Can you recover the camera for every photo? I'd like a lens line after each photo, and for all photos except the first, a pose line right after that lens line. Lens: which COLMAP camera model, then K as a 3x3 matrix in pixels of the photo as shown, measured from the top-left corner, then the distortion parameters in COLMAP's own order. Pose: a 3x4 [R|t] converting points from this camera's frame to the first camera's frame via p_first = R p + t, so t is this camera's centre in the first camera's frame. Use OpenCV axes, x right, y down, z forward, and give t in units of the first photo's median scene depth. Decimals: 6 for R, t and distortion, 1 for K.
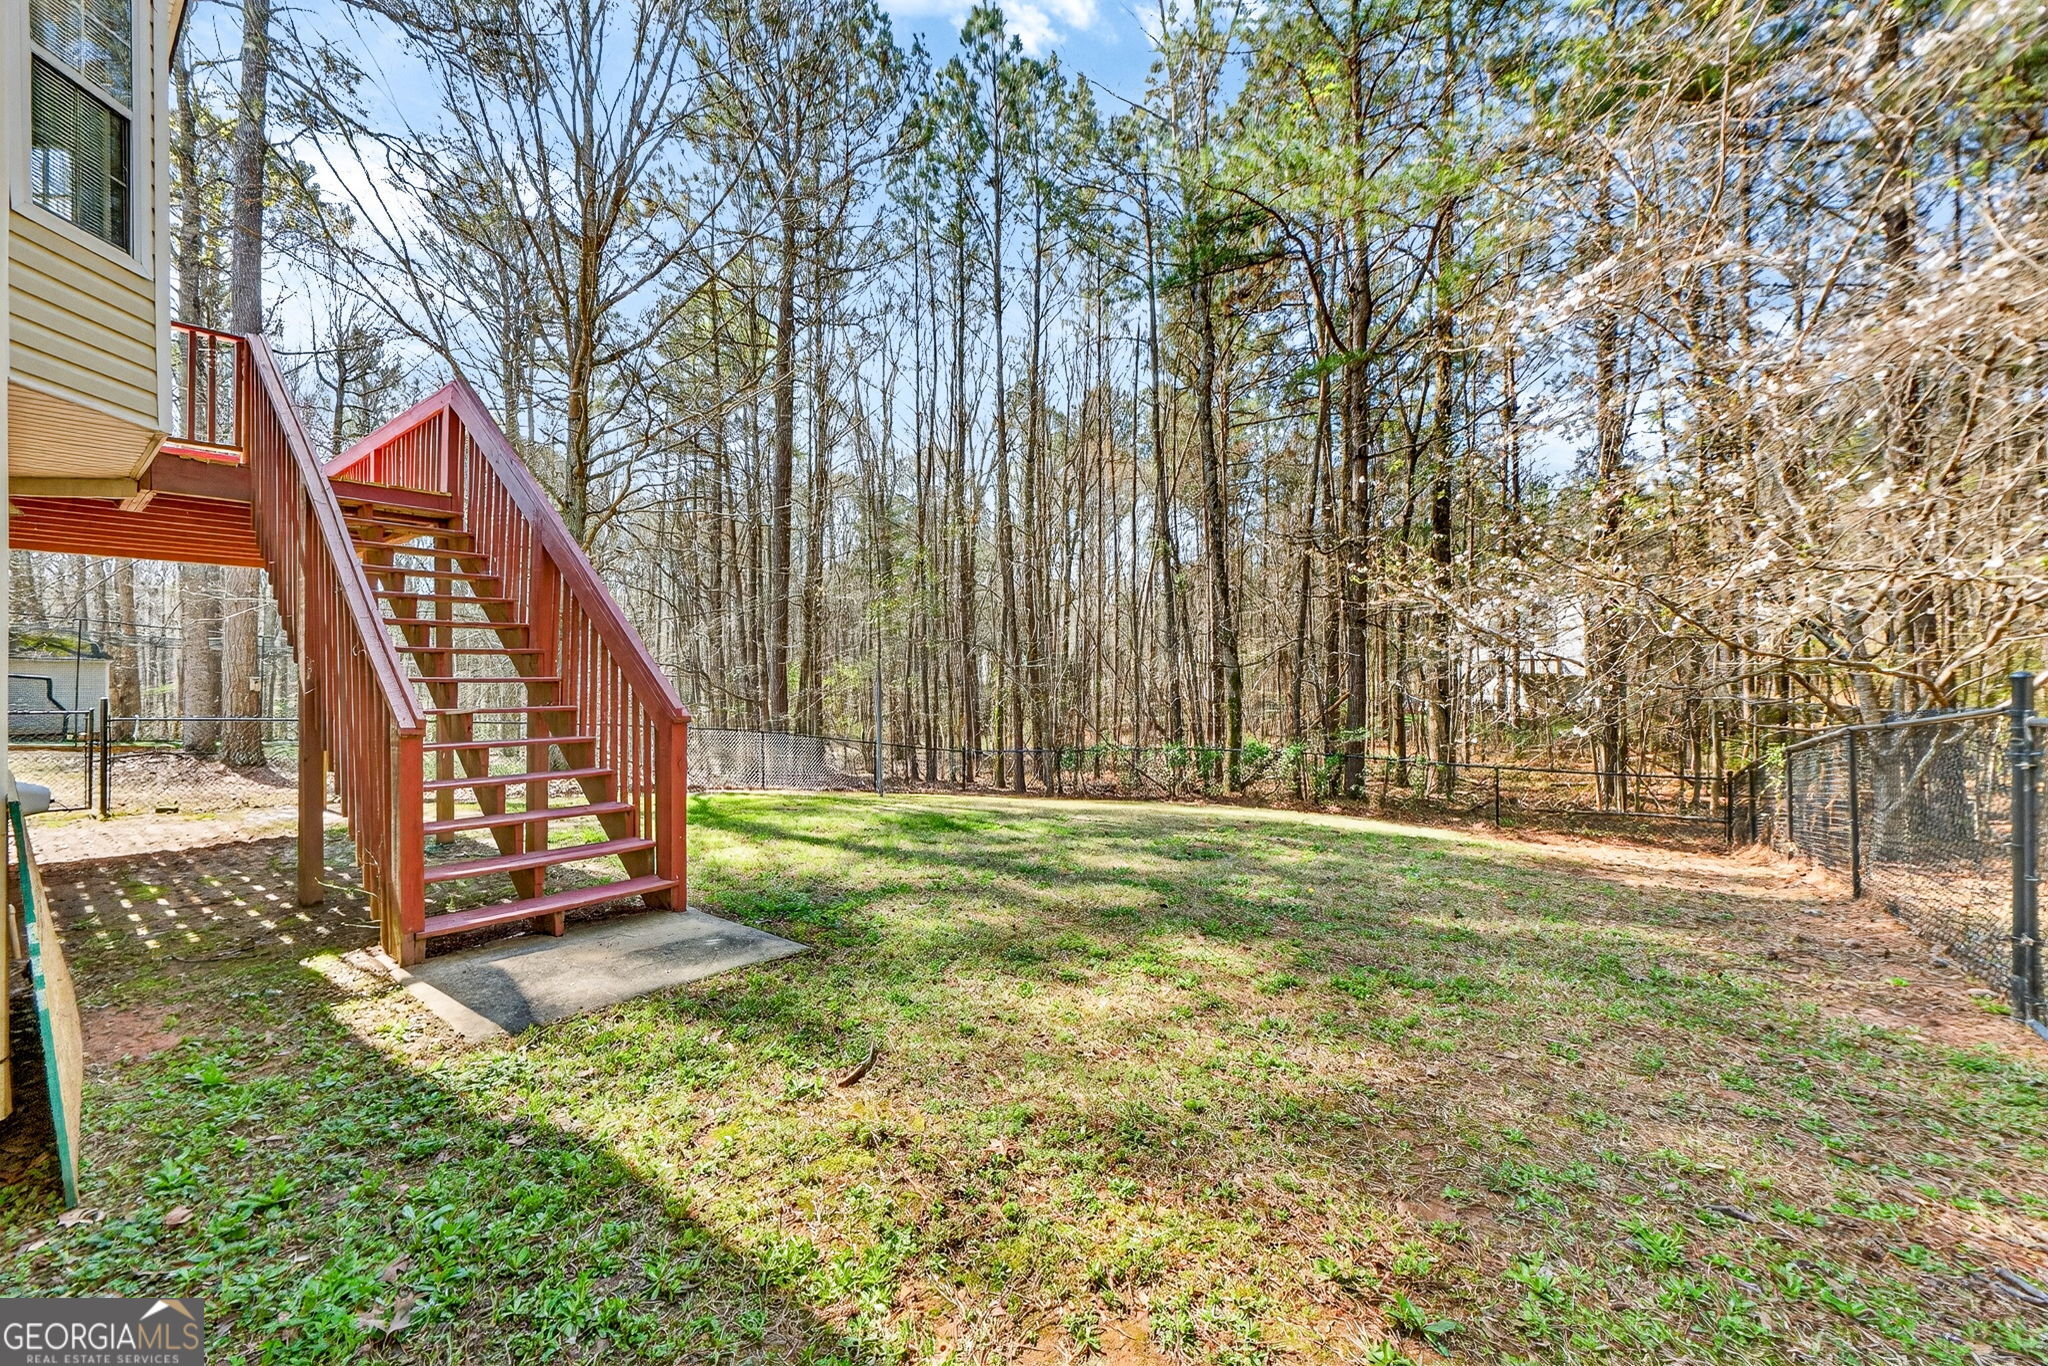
lens RADIAL K [[858.7, 0, 1013.1], [0, 858.7, 689.2], [0, 0, 1]] dist [0.002070, -0.000517]
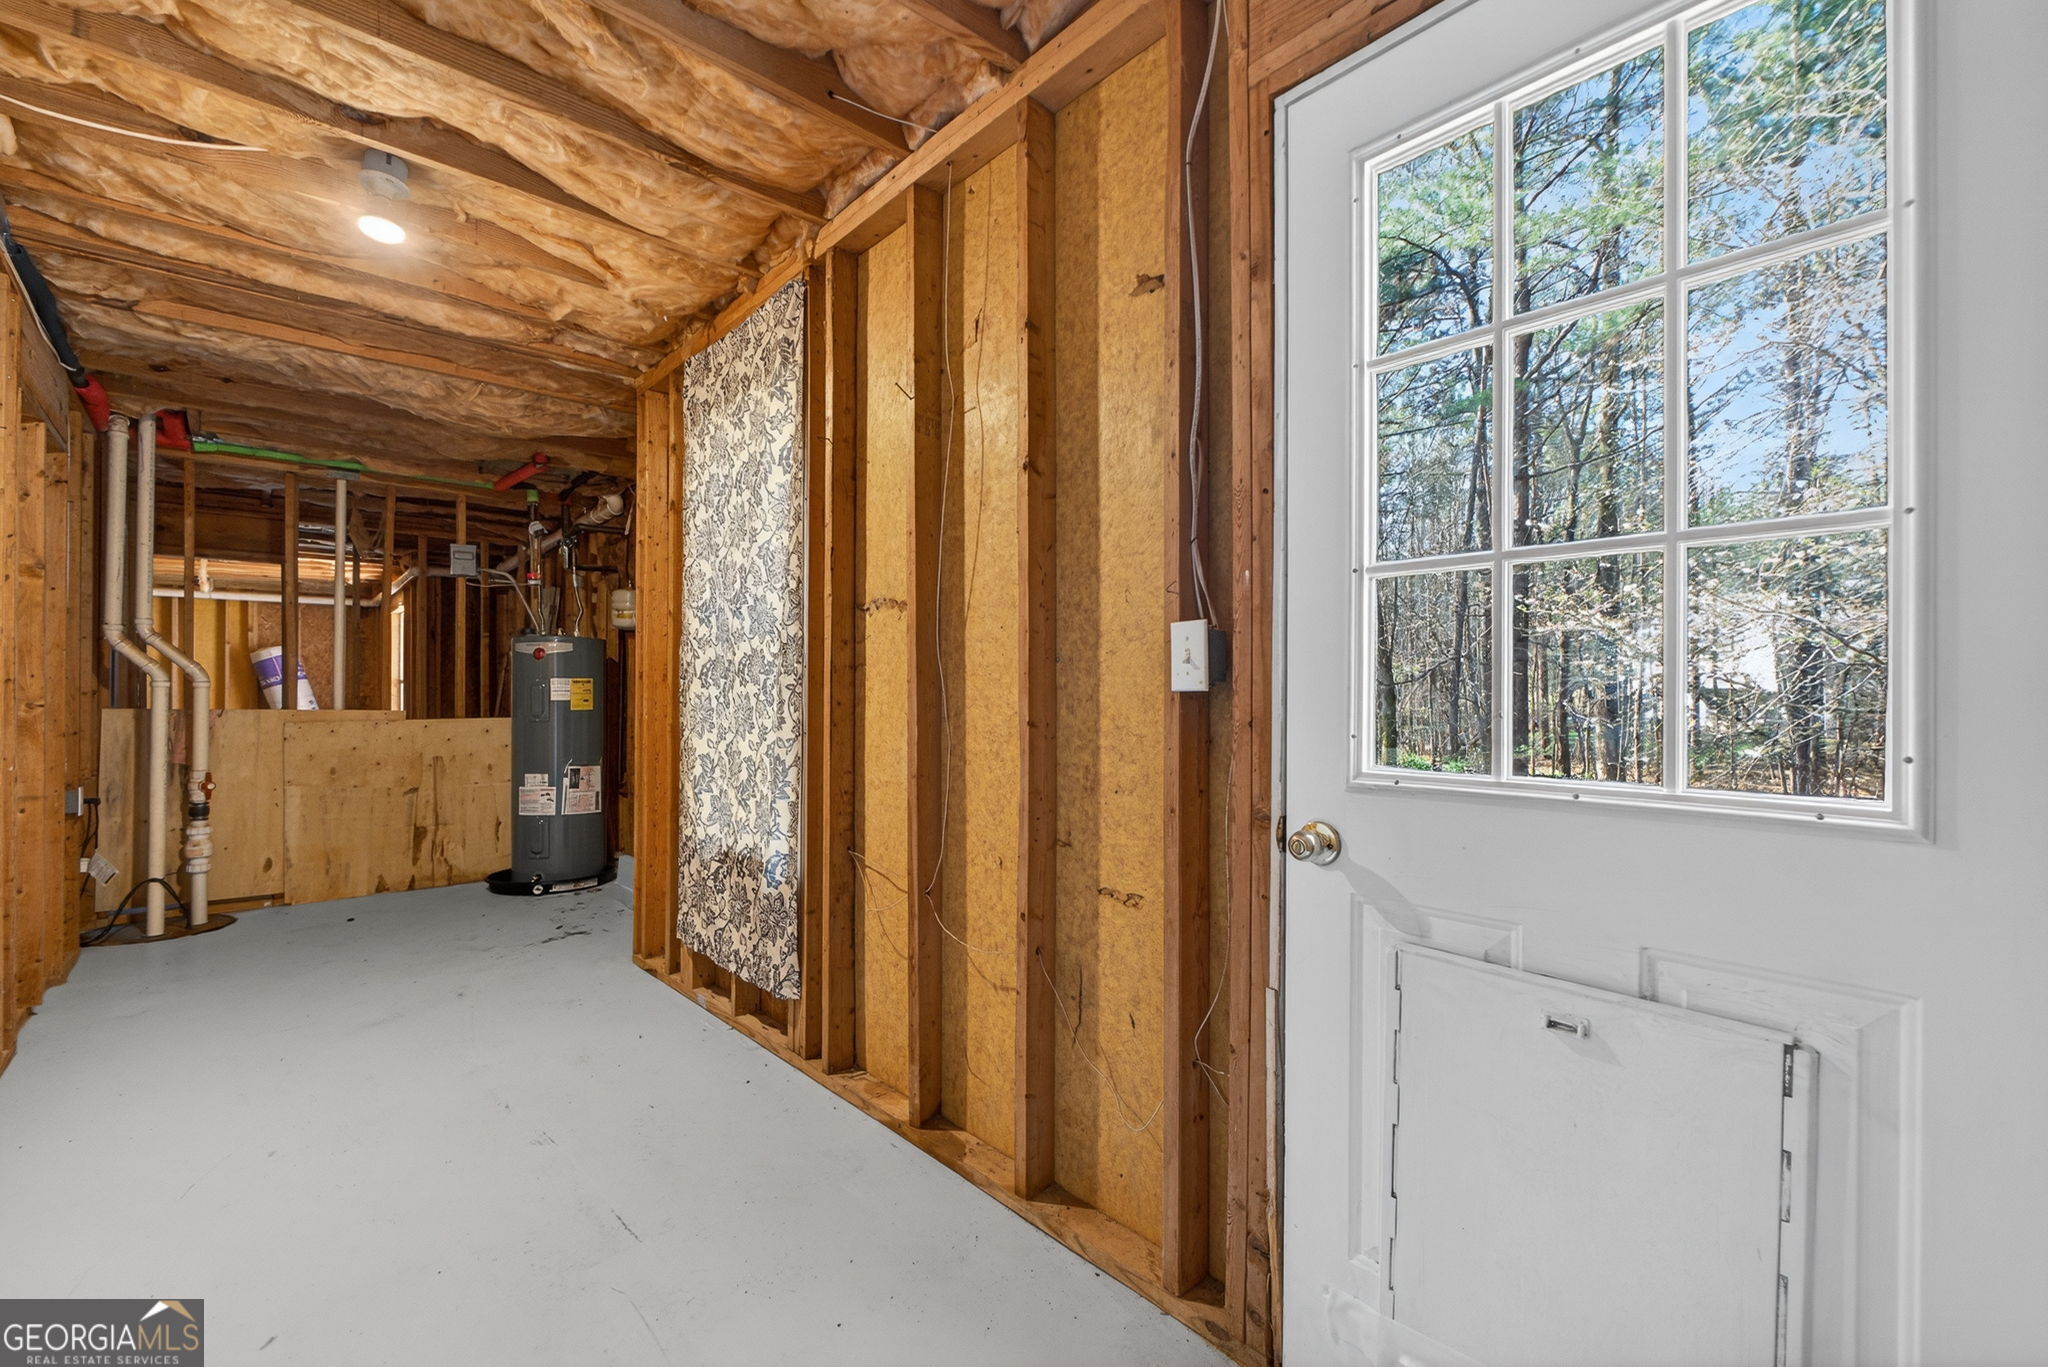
lens RADIAL K [[858.7, 0, 1013.1], [0, 858.7, 689.7], [0, 0, 1]] dist [0.002070, -0.000517]
pose [[0.989573, 0.003335, -0.143991, -0.048000], [-0.005312, 0.999897, -0.013345, -0.004172], [0.143932, 0.013970, 0.989489, -0.096532]]
